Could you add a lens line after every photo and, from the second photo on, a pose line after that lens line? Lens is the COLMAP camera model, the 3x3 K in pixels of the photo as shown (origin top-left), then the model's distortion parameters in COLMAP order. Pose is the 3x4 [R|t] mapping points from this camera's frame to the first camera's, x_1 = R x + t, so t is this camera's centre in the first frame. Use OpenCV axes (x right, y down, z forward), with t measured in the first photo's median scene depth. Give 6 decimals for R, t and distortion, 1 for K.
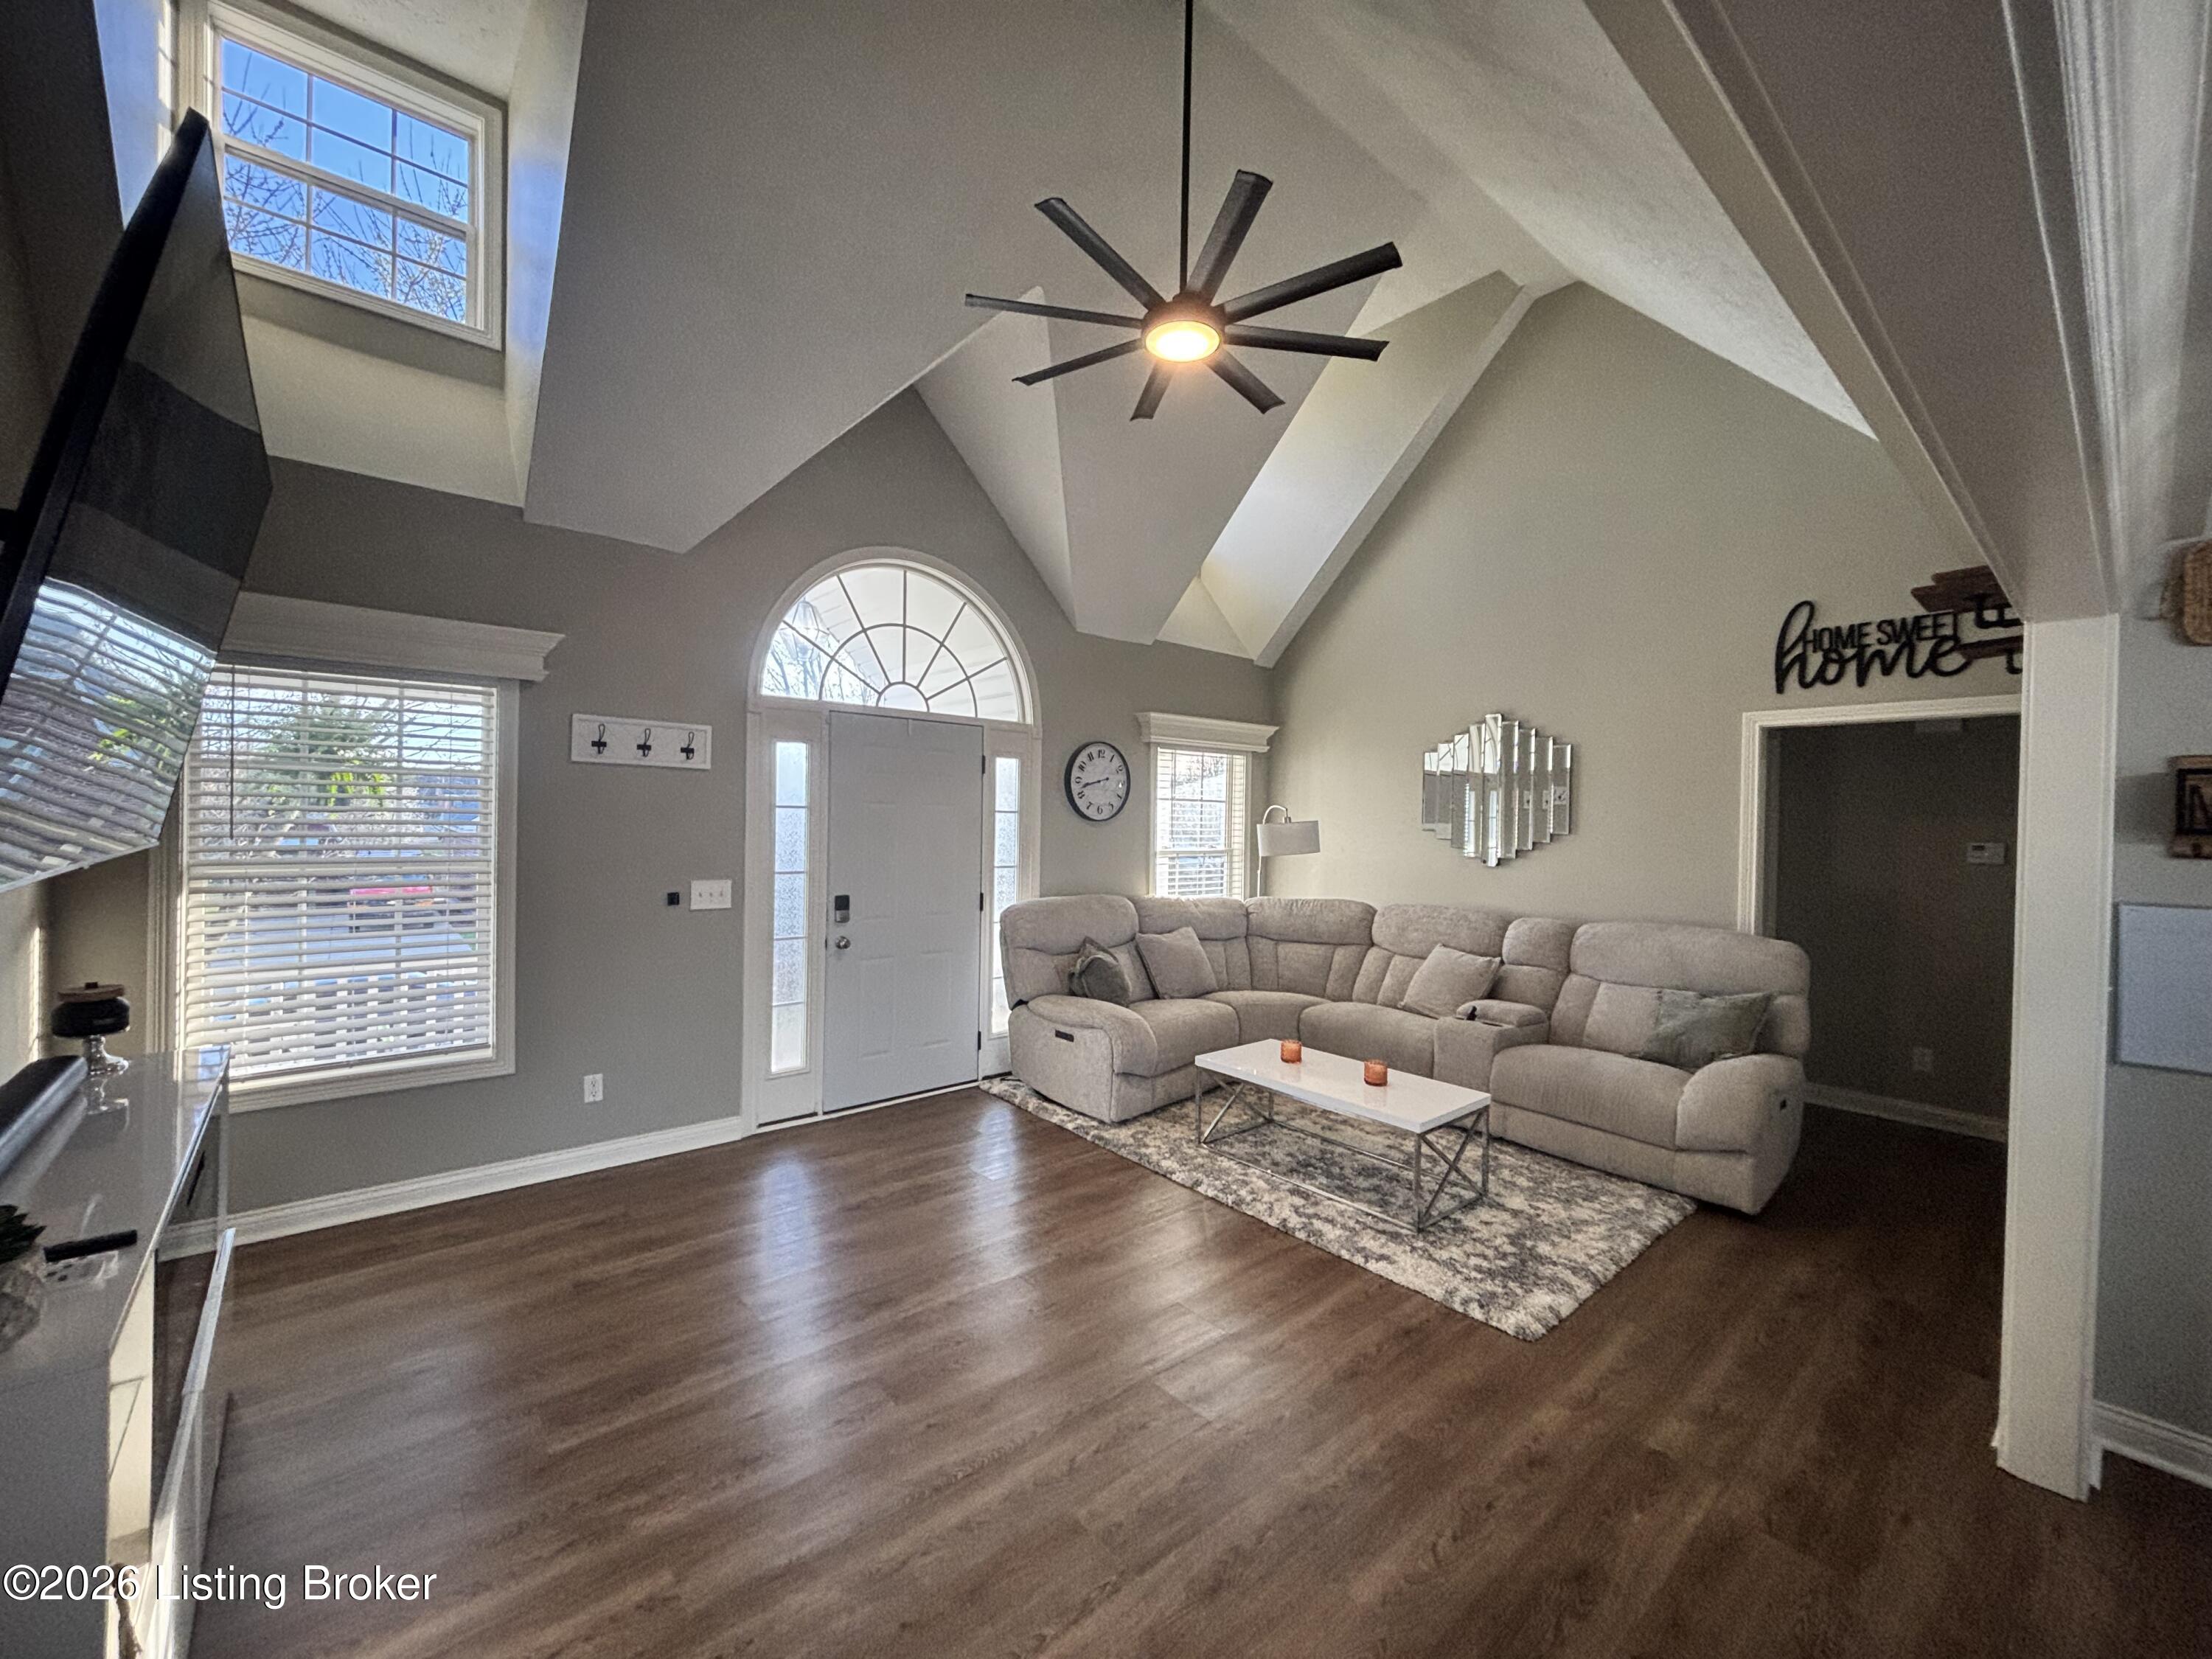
lens RADIAL K [[891.5, 0, 1097.2], [0, 891.5, 830.9], [0, 0, 1]] dist [-0.002171, -0.000156]
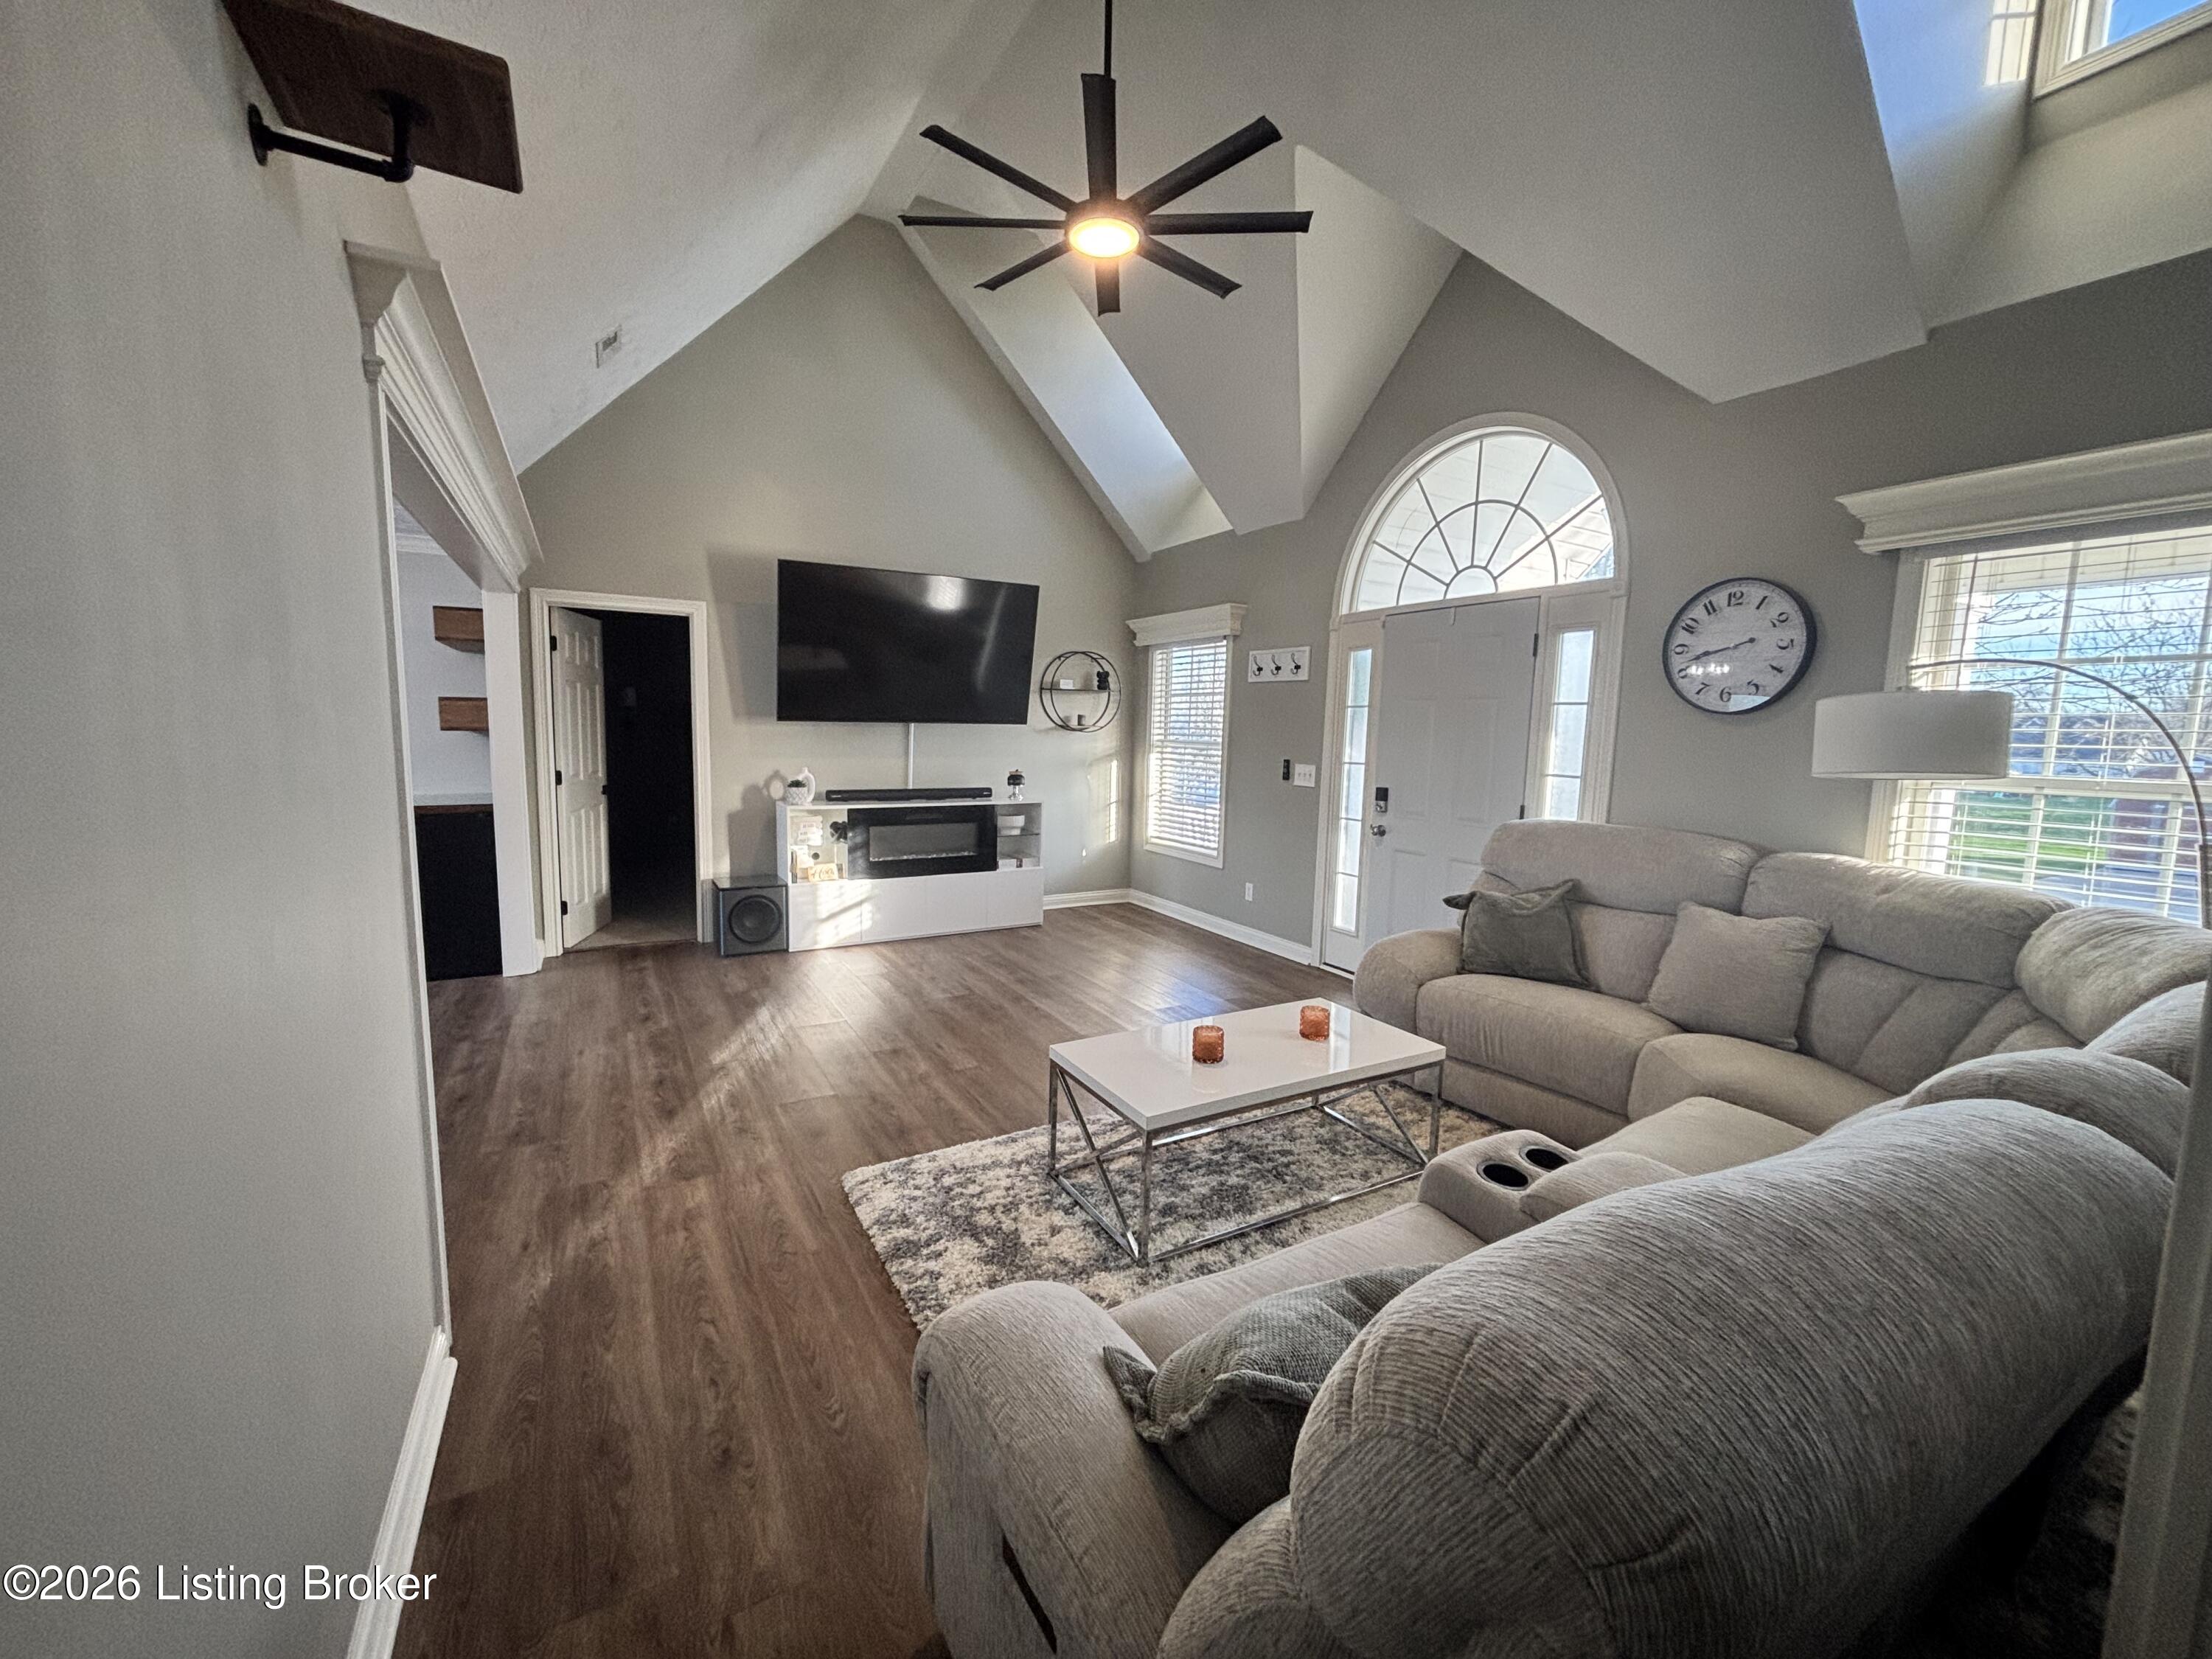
lens RADIAL K [[891.5, 0, 1118.8], [0, 891.5, 833.0], [0, 0, 1]] dist [-0.002171, -0.000156]
pose [[-0.180059, 0.095989, -0.978961, 0.986396], [-0.032724, 0.994092, 0.103492, 0.030606], [0.983111, 0.050670, -0.175854, 1.028849]]
